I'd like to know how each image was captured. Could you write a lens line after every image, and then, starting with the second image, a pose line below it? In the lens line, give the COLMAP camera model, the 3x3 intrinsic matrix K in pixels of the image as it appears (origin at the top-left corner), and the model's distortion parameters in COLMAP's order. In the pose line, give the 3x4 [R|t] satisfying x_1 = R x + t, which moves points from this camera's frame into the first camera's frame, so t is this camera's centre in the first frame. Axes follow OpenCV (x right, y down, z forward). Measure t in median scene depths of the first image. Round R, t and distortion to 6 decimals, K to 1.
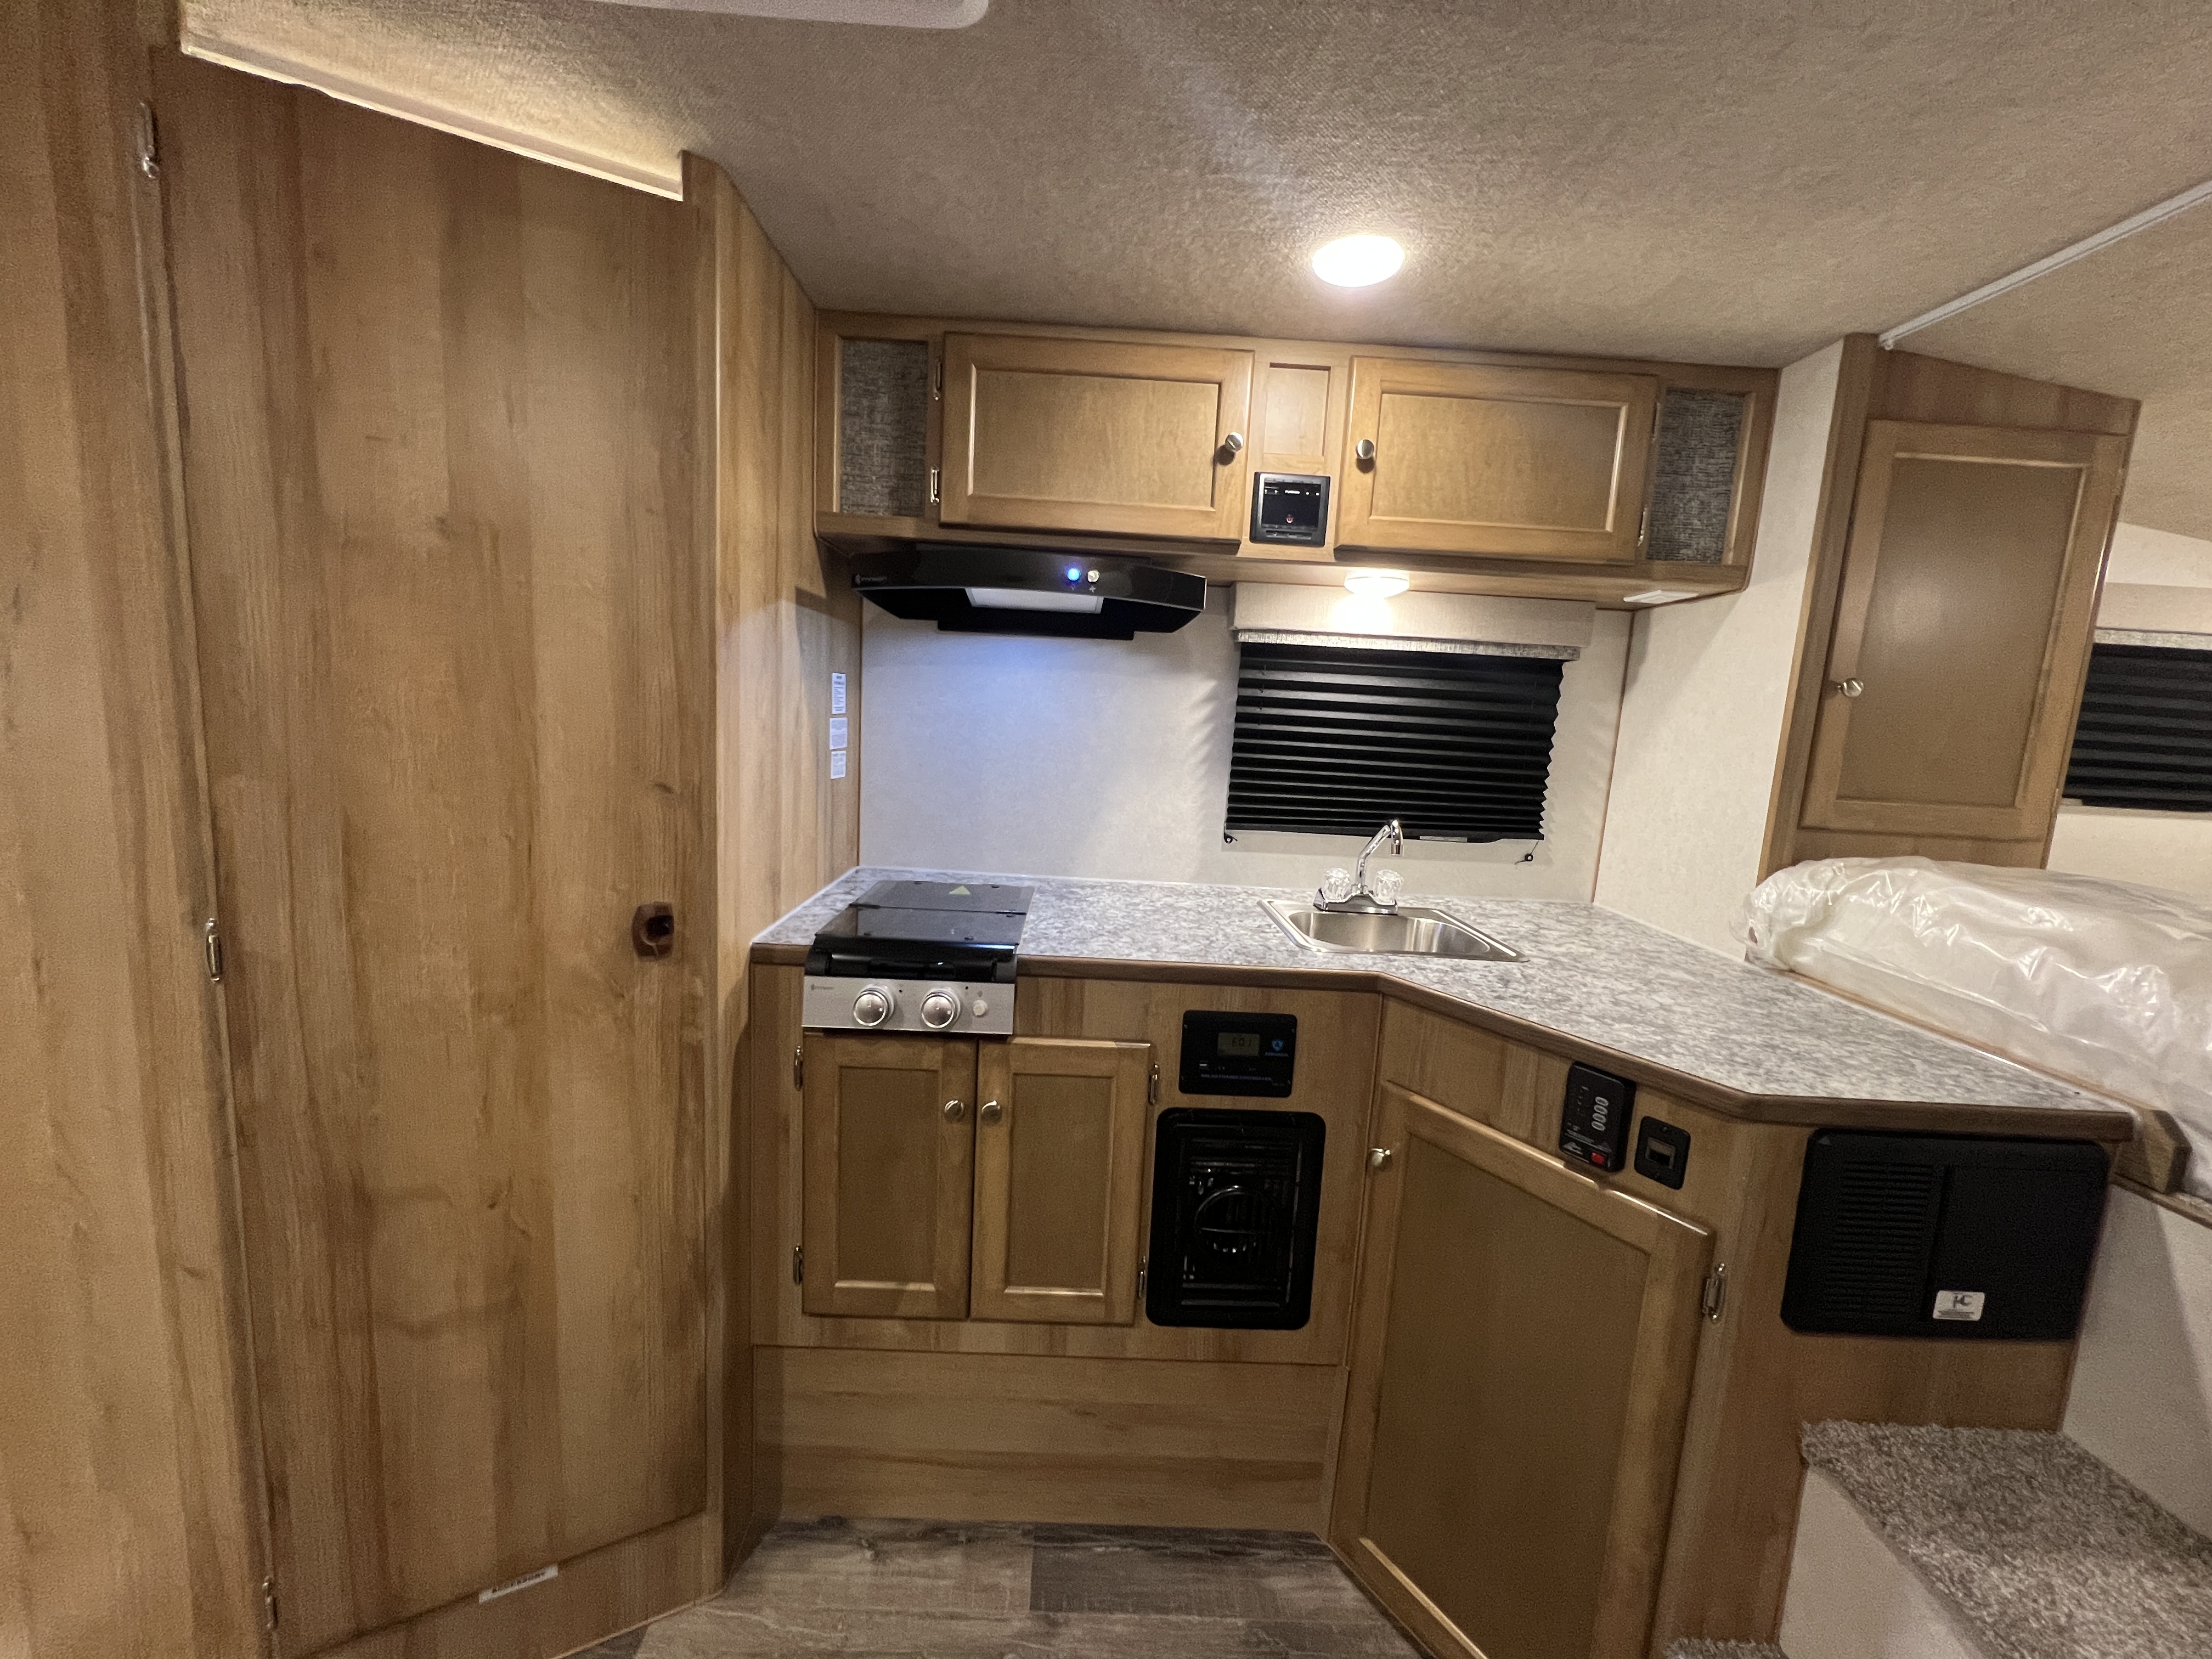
lens RADIAL K [[883.1, 0, 1101.2], [0, 883.1, 824.0], [0, 0, 1]] dist [-0.001341, -0.000042]
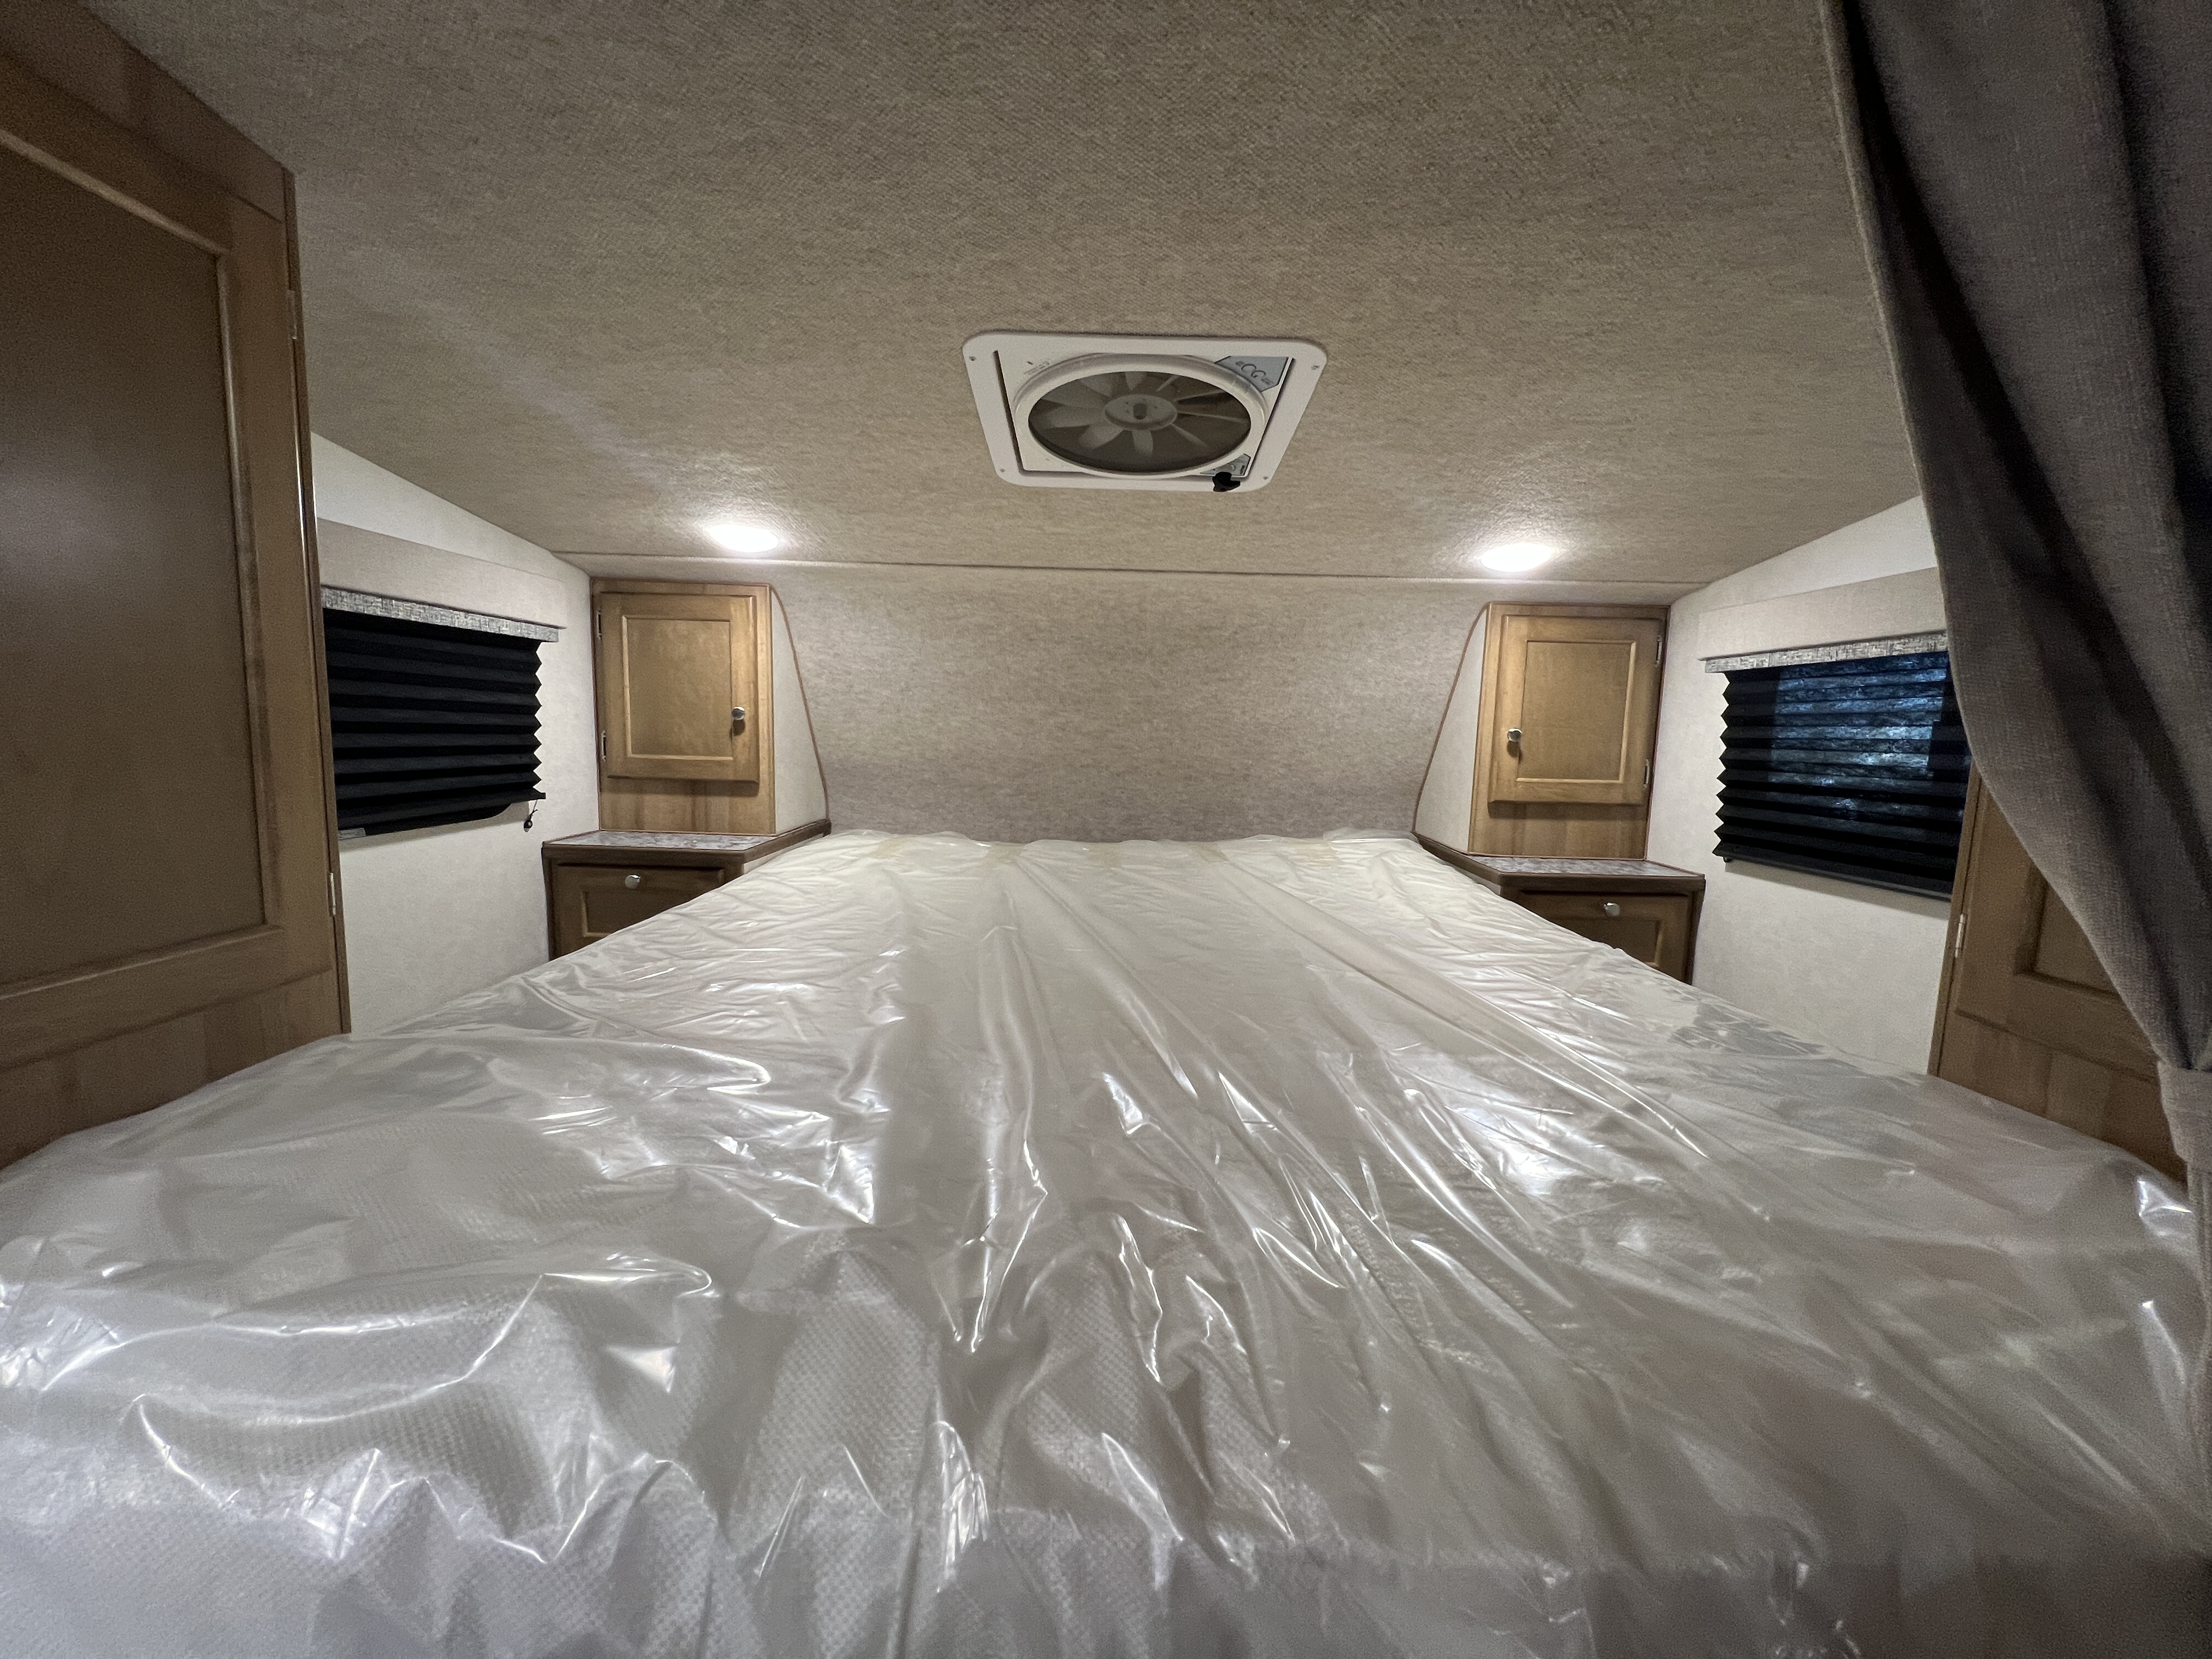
lens RADIAL K [[883.1, 0, 1101.2], [0, 883.1, 824.0], [0, 0, 1]] dist [-0.001341, -0.000042]
pose [[0.024331, -0.166500, 0.985741, 0.609295], [0.110238, 0.980467, 0.162888, -0.119211], [-0.993607, 0.104703, 0.042210, 0.541208]]
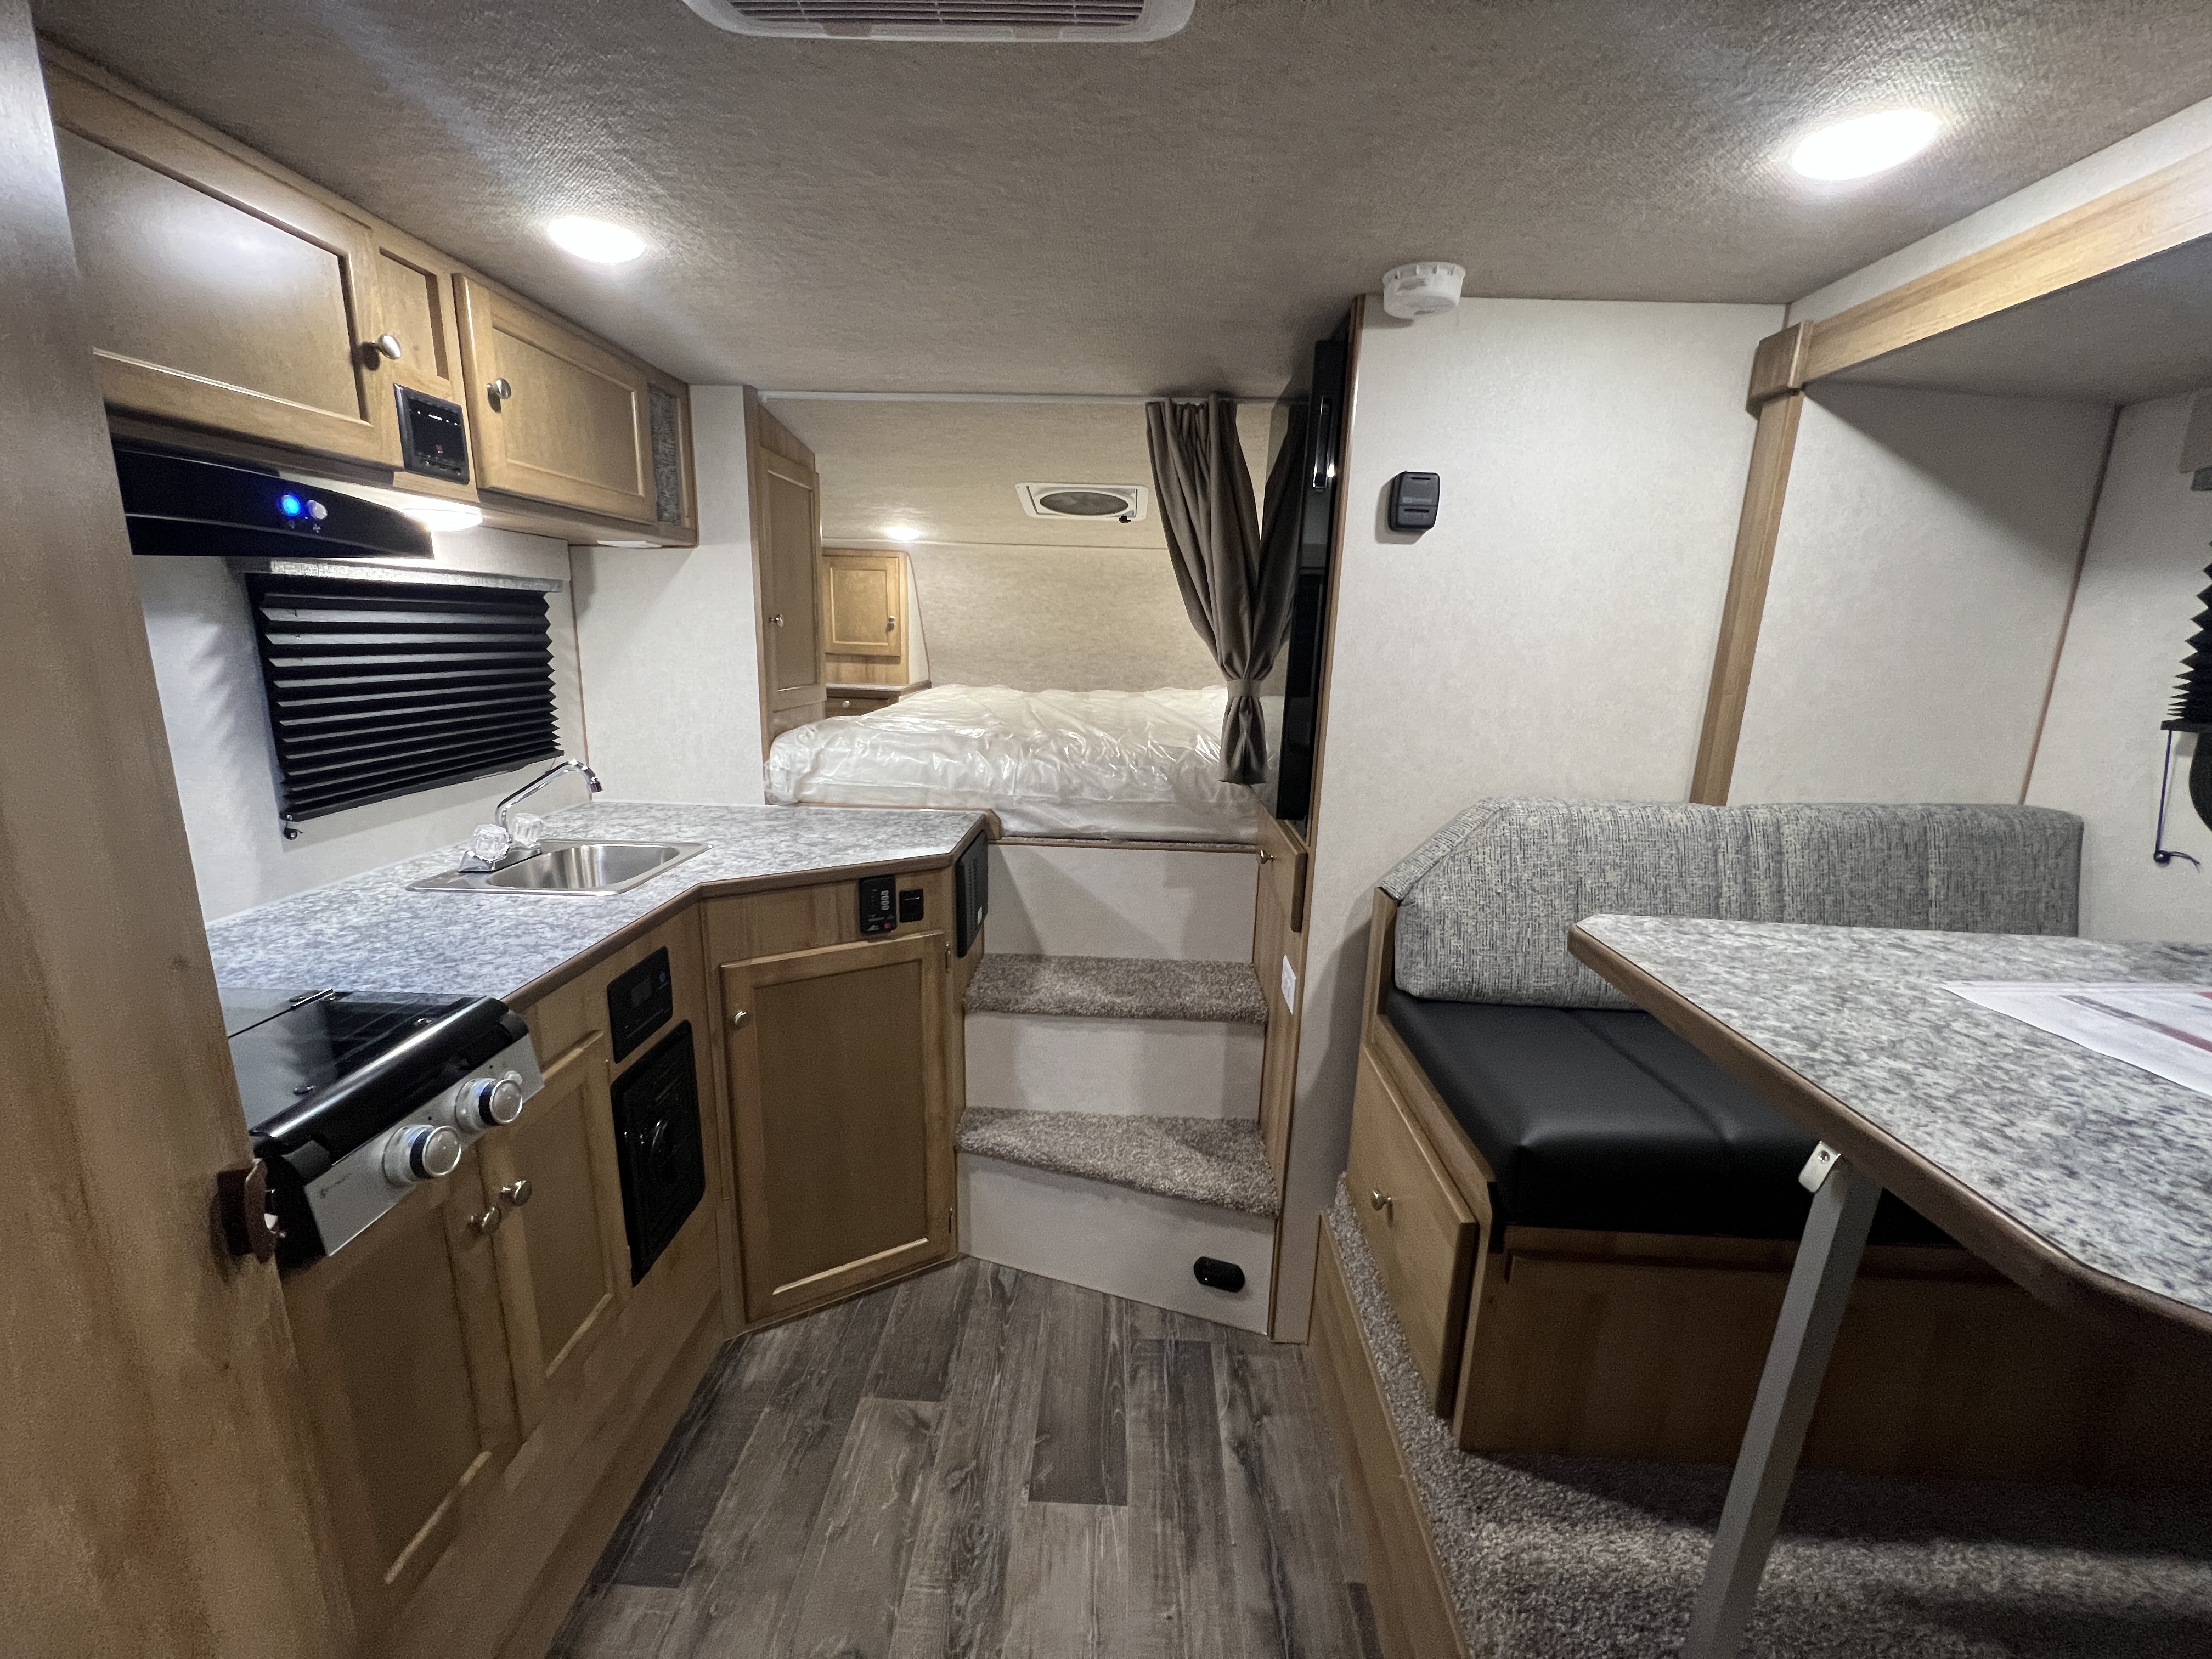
lens RADIAL K [[888.1, 0, 1101.5], [0, 888.1, 823.0], [0, 0, 1]] dist [-0.001213, -0.000090]
pose [[0.050213, -0.265934, 0.962683, -0.807763], [0.108315, 0.959663, 0.259450, -0.167341], [-0.992848, 0.091245, 0.076992, 0.356005]]
